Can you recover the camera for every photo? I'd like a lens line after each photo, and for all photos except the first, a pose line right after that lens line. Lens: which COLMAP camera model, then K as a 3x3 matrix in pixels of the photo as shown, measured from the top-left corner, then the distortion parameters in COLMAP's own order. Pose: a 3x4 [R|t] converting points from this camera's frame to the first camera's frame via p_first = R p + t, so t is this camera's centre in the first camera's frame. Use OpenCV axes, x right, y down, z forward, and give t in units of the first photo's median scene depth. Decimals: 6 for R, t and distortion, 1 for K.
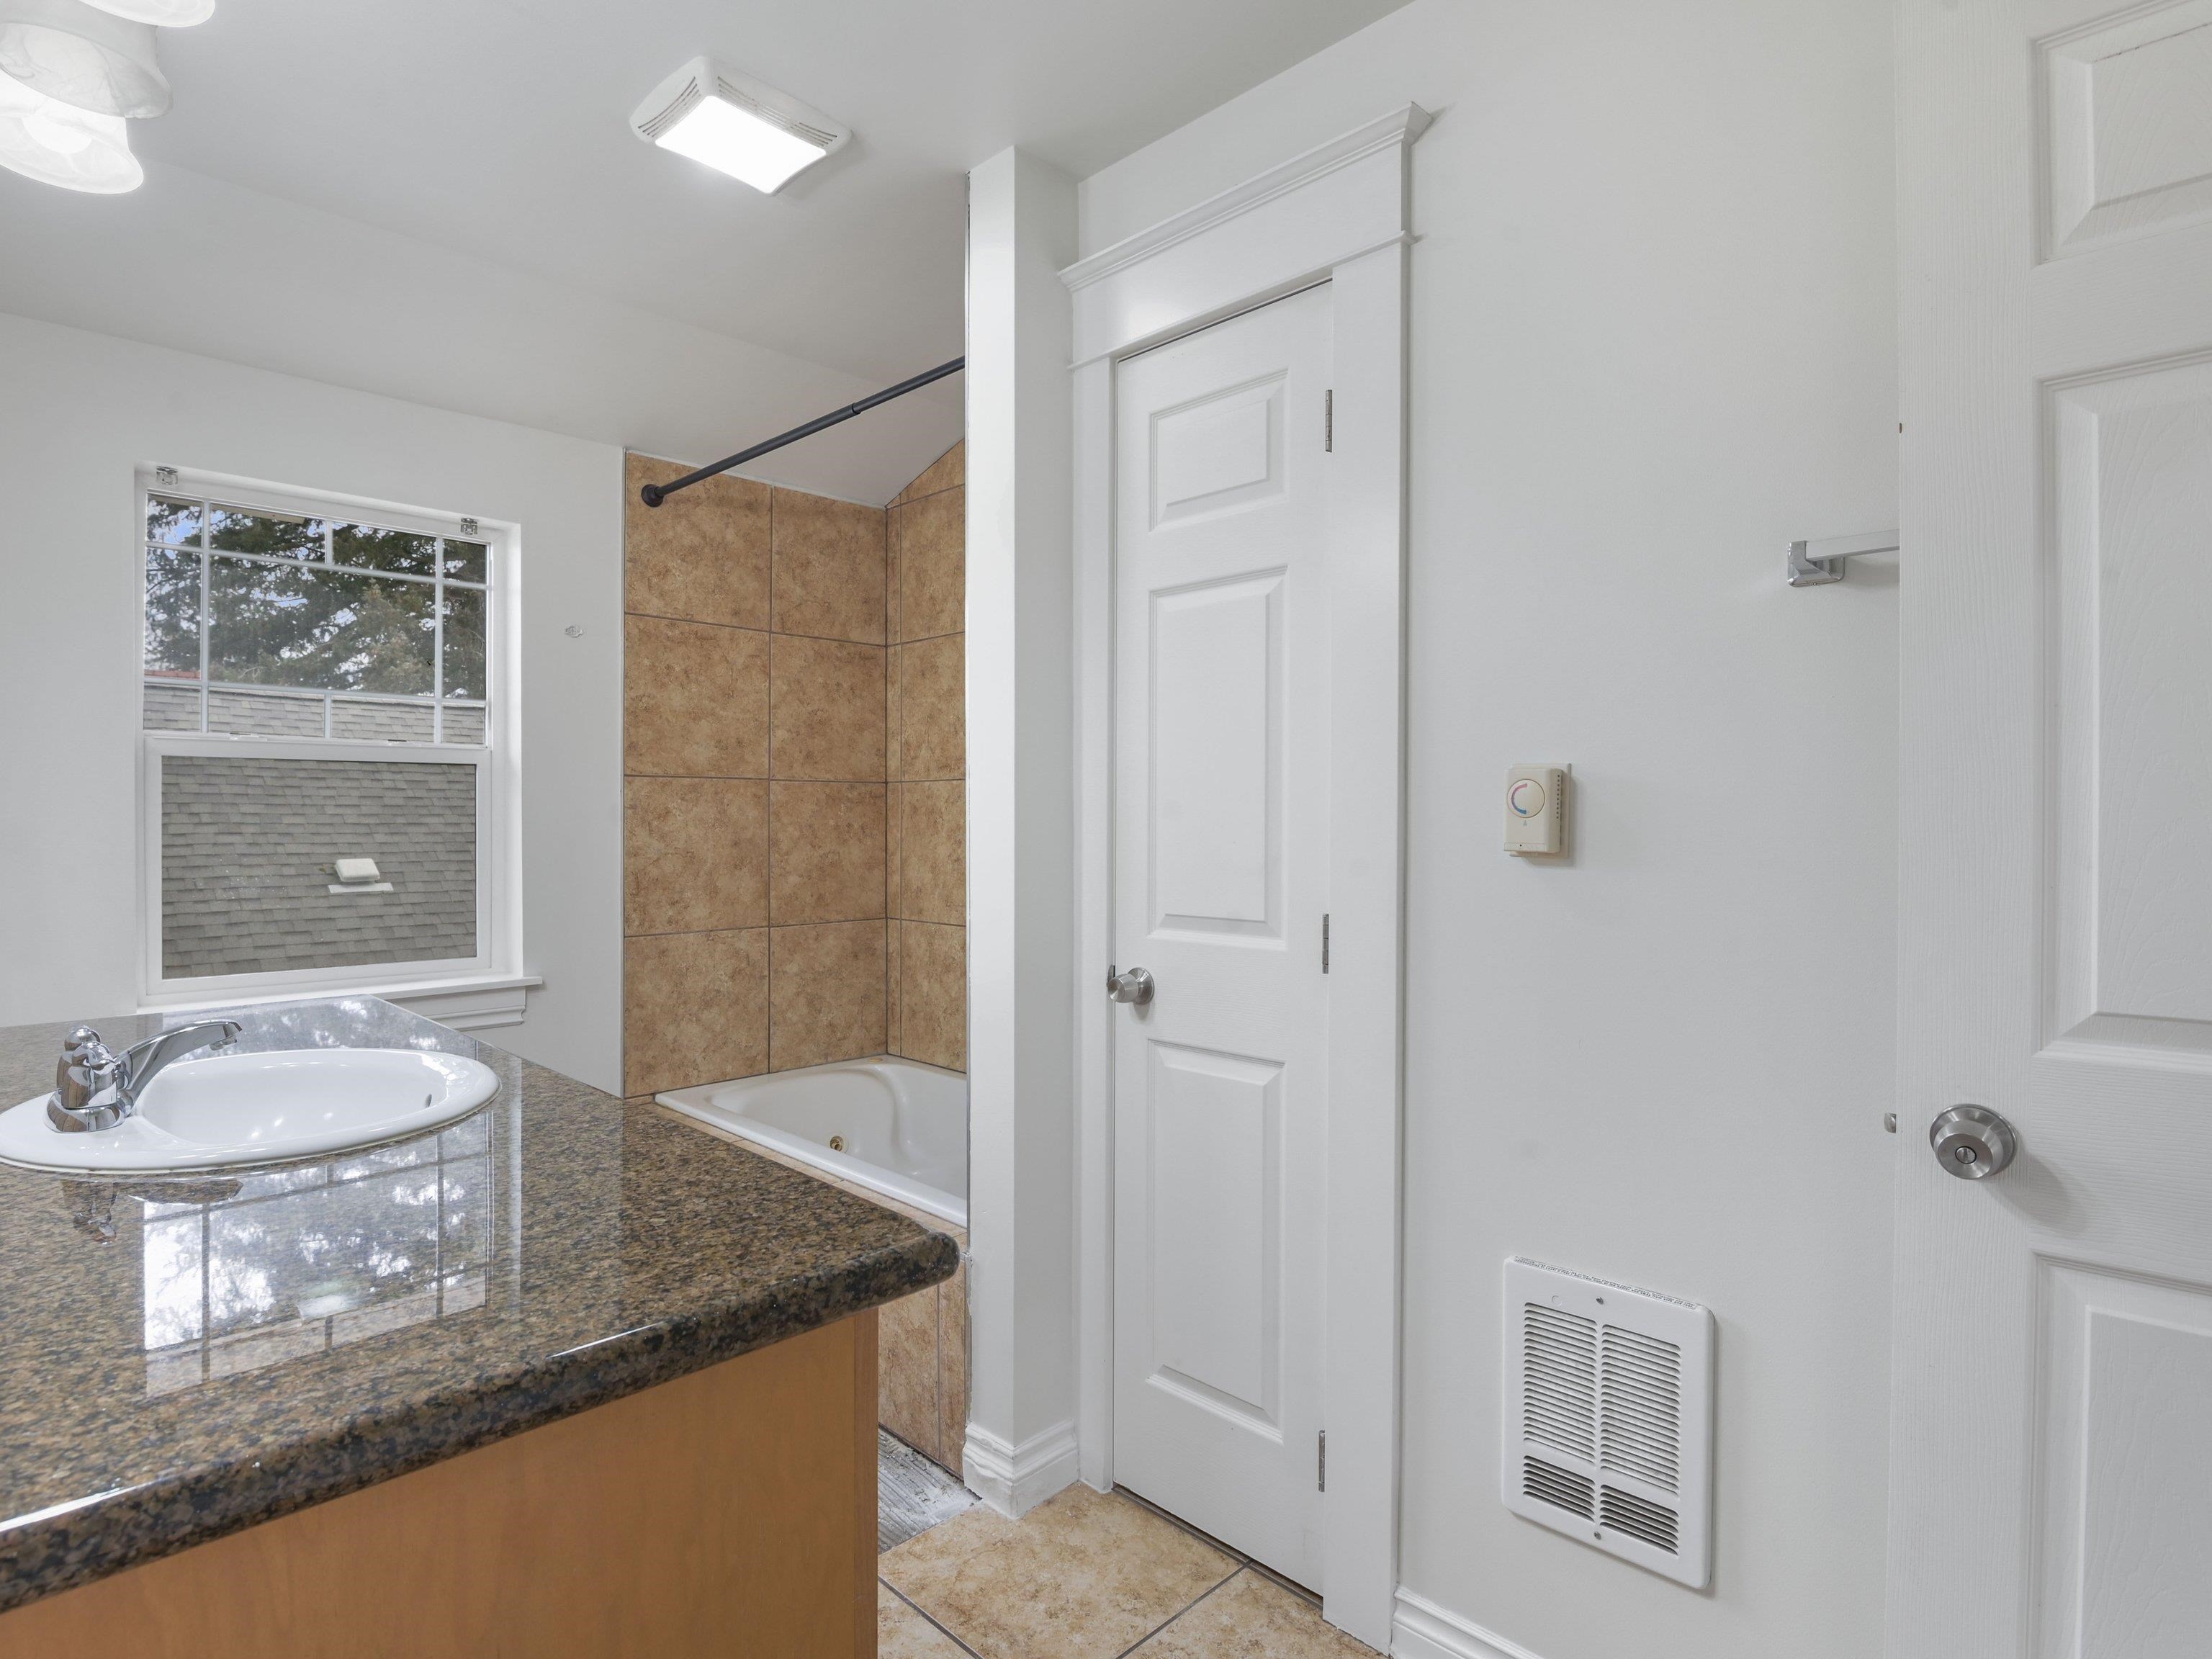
lens RADIAL K [[1140.3, 0, 1100.0], [0, 1140.3, 817.1], [0, 0, 1]] dist [-0.009465, -0.001219]
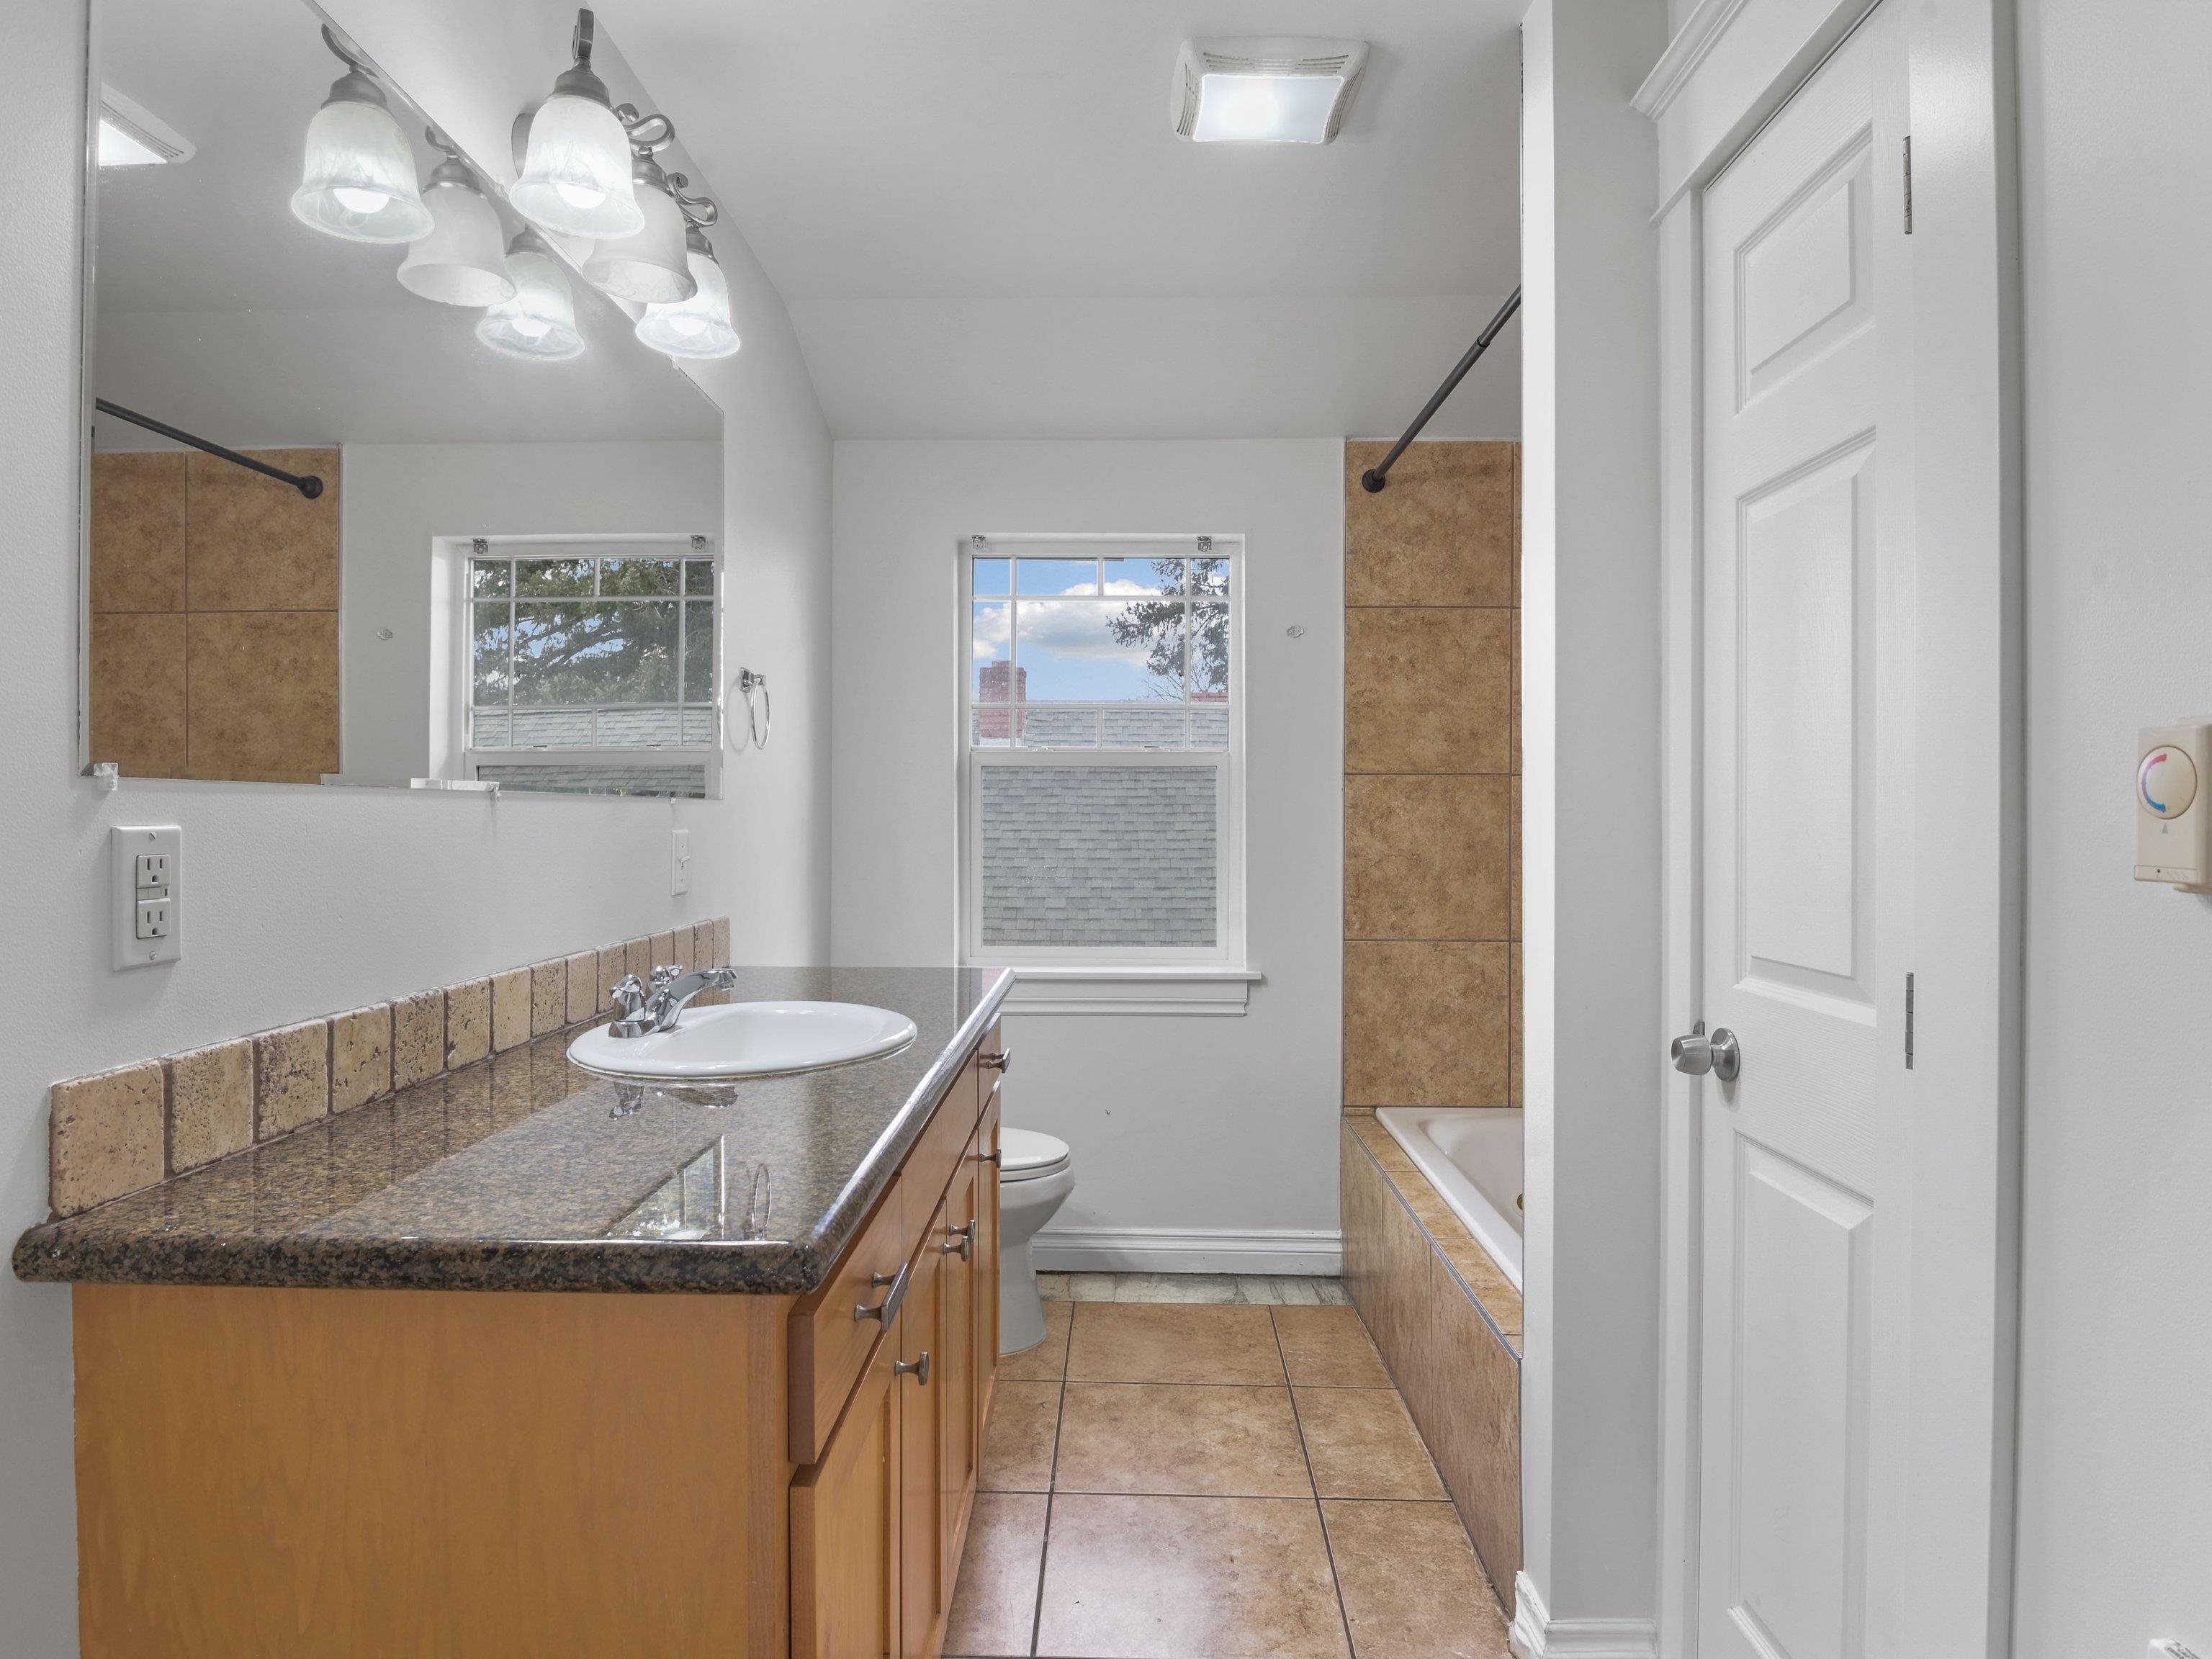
lens RADIAL K [[1245.5, 0, 1109.5], [0, 1245.5, 808.7], [0, 0, 1]] dist [-0.002974, -0.011386]
pose [[0.695473, -0.002360, -0.718548, 0.204822], [-0.002781, 0.999978, -0.005975, 0.000105], [0.718547, 0.006154, 0.695451, 0.113985]]
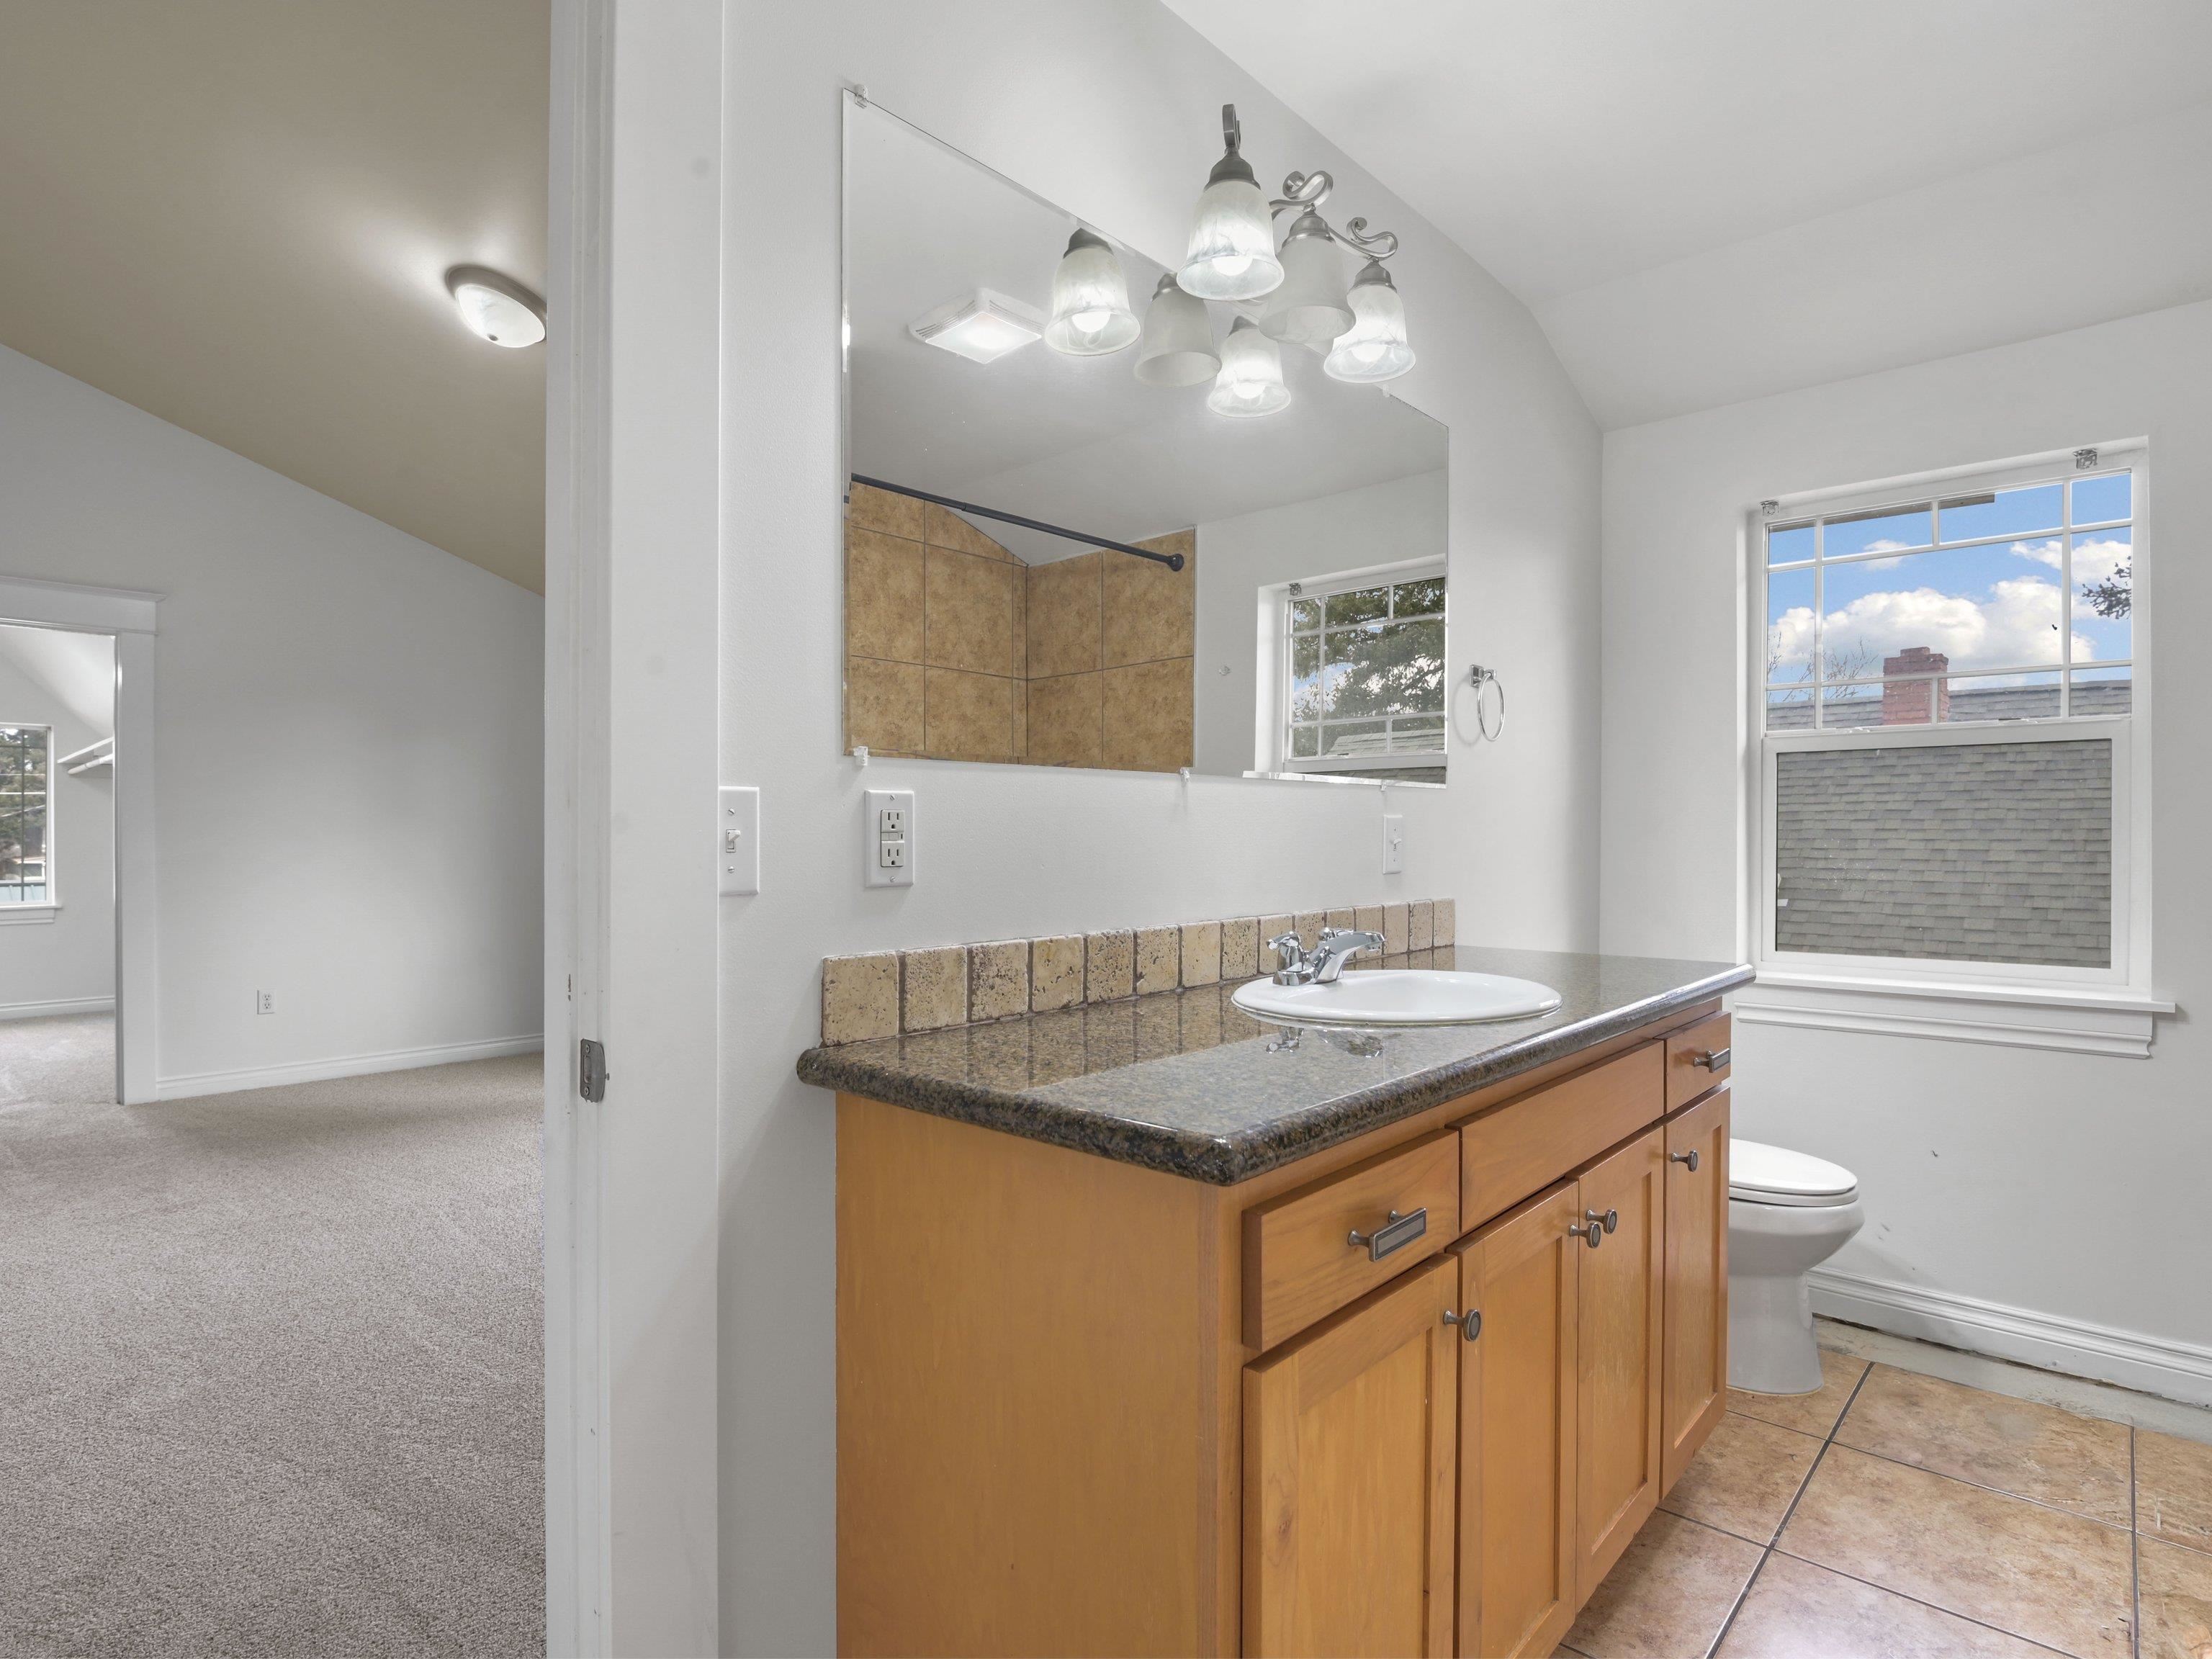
lens RADIAL K [[1161.8, 0, 1106.0], [0, 1161.8, 829.5], [0, 0, 1]] dist [-0.000290, -0.010219]
pose [[0.052701, -0.003980, -0.998602, 0.241497], [0.004286, 0.999984, -0.003759, 0.019358], [0.998601, -0.004082, 0.052718, 0.212341]]
